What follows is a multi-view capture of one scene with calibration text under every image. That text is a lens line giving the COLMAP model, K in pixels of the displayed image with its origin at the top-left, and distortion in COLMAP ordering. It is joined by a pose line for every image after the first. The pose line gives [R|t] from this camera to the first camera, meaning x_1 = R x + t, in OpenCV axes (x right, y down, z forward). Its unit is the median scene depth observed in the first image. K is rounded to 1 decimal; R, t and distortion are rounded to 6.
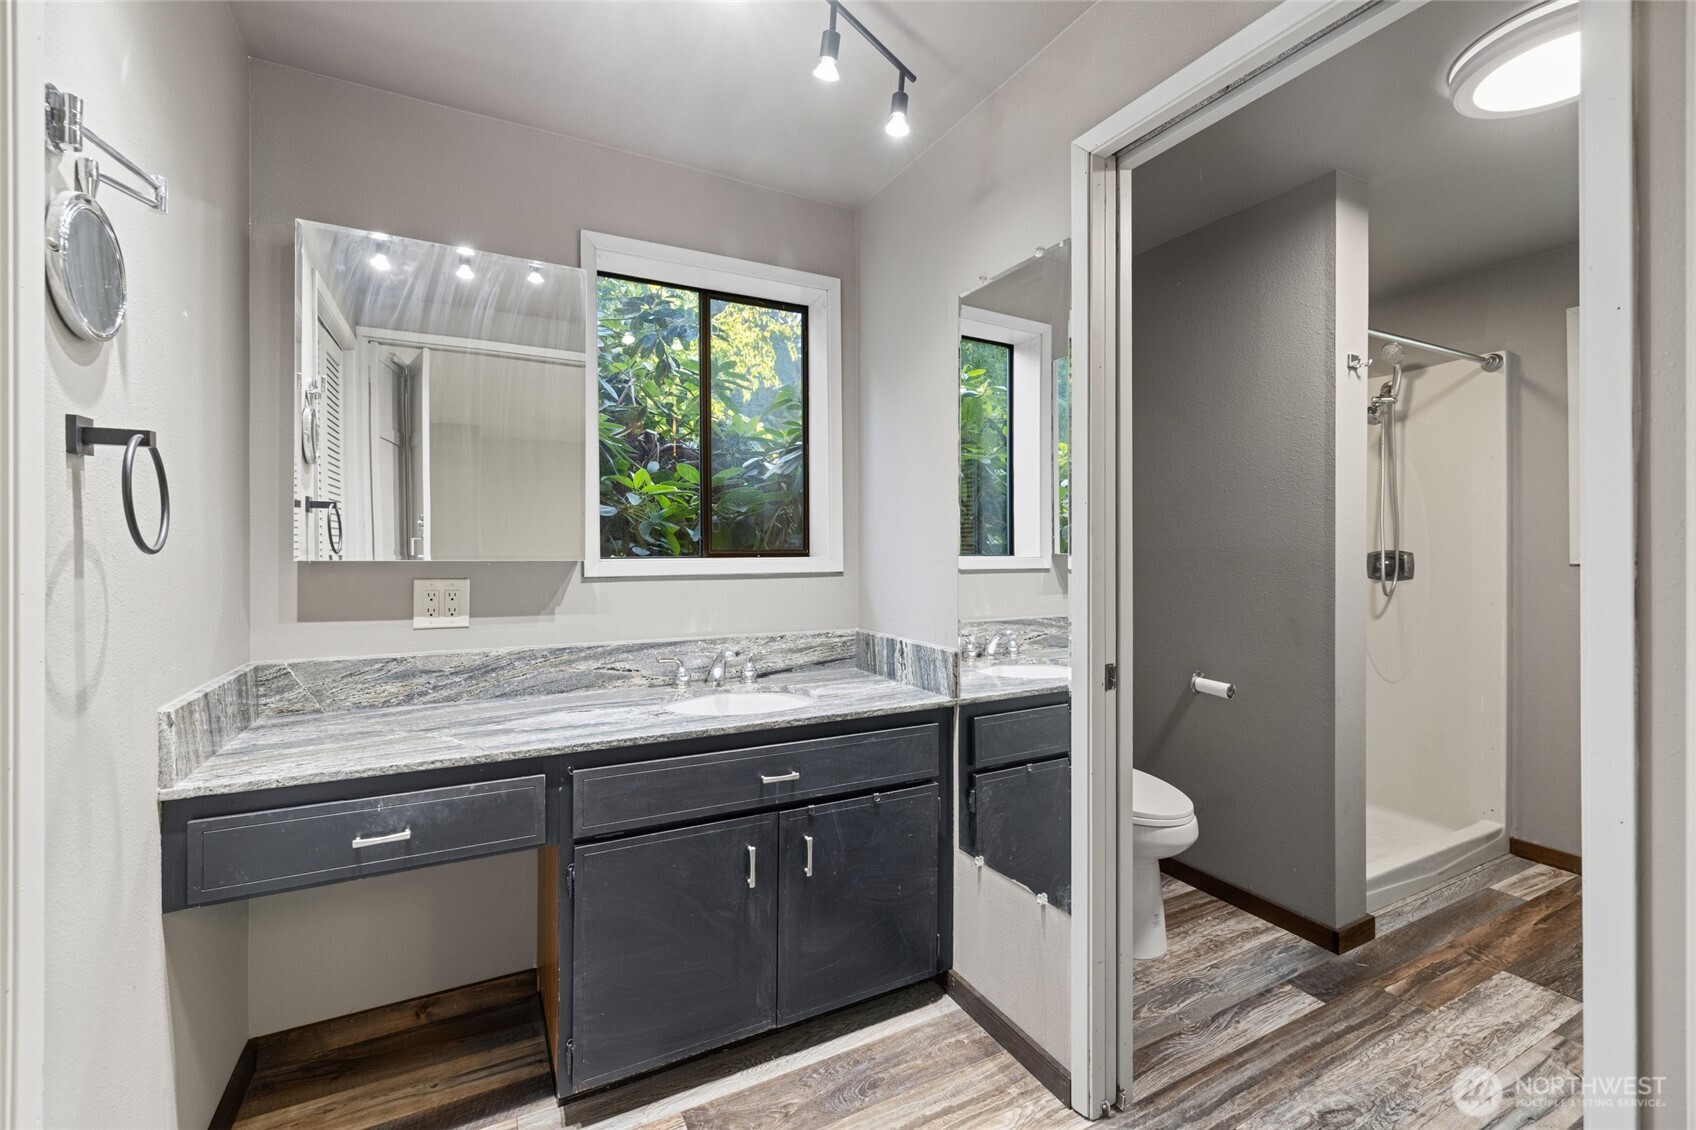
lens RADIAL K [[709.7, 0, 849.9], [0, 709.7, 555.1], [0, 0, 1]] dist [-0.001472, 0.000338]
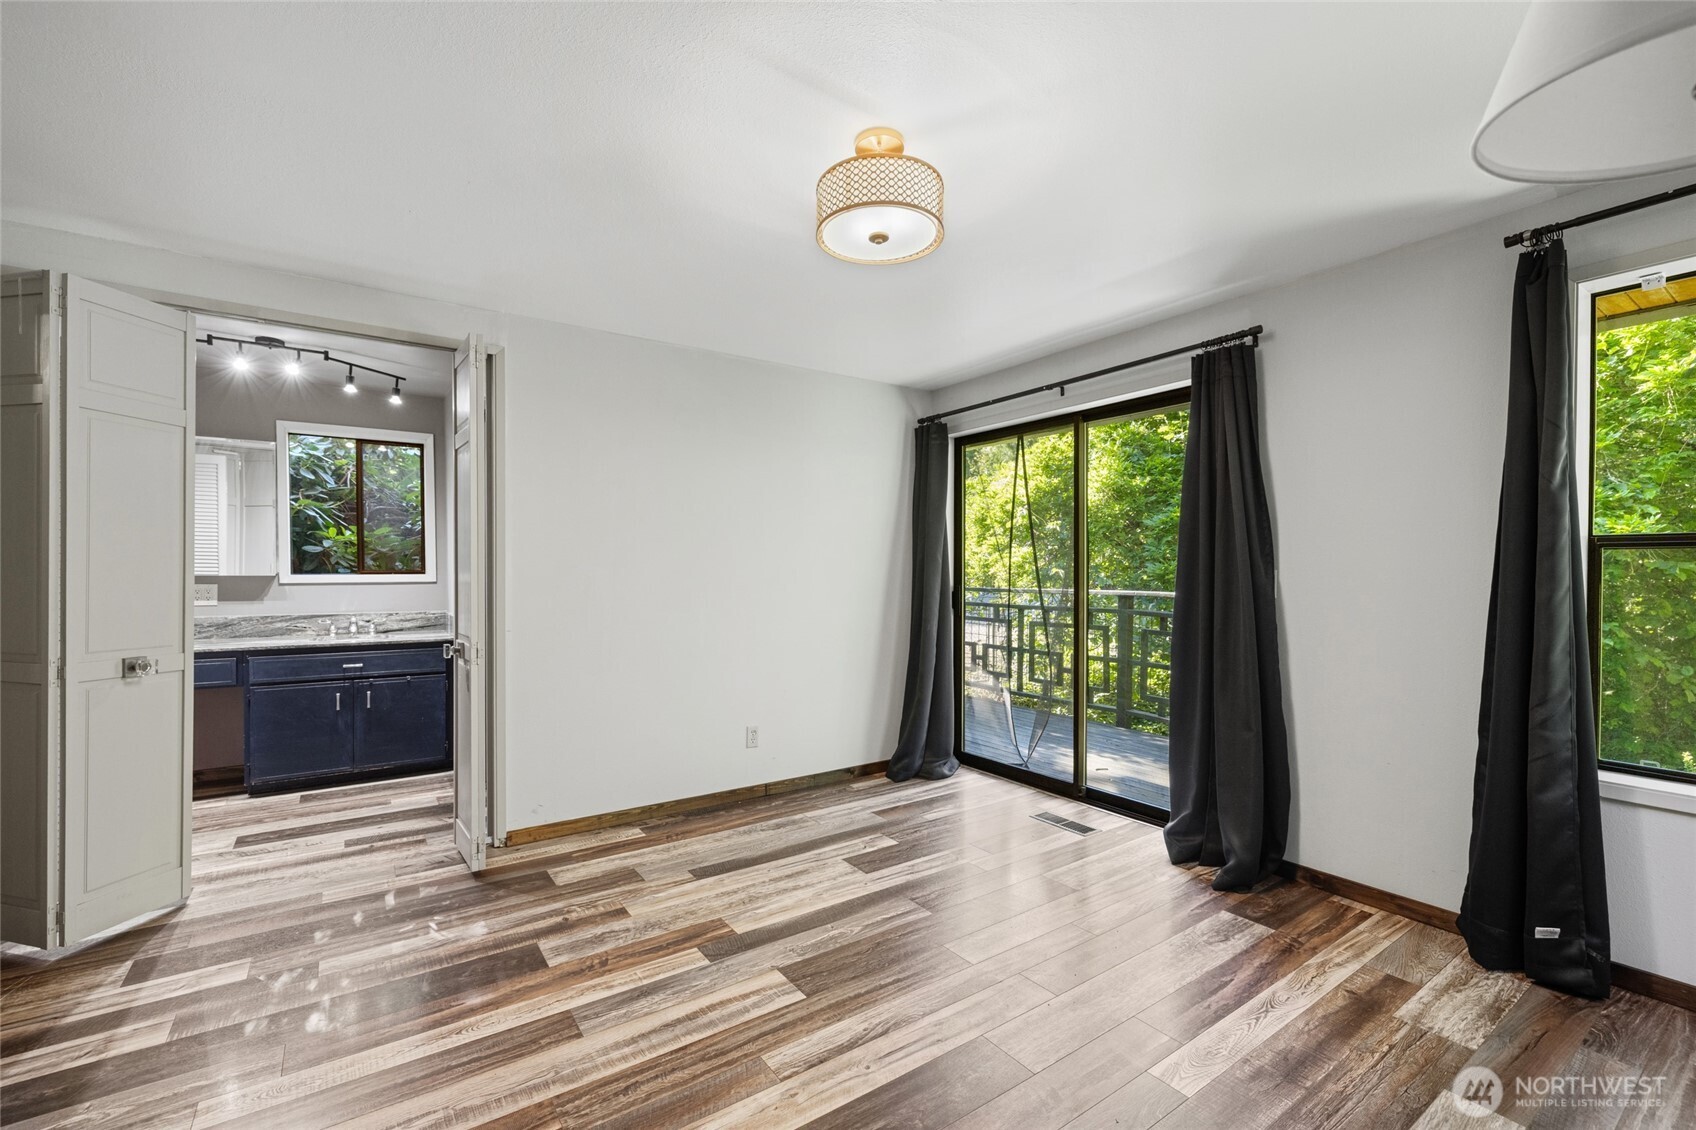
lens RADIAL K [[709.7, 0, 843.0], [0, 709.7, 576.5], [0, 0, 1]] dist [-0.001472, 0.000338]
pose [[0.992244, 0.003110, 0.124270, 1.015936], [-0.004116, 0.999961, 0.007838, -0.012598], [-0.124241, -0.008289, 0.992217, -1.292819]]
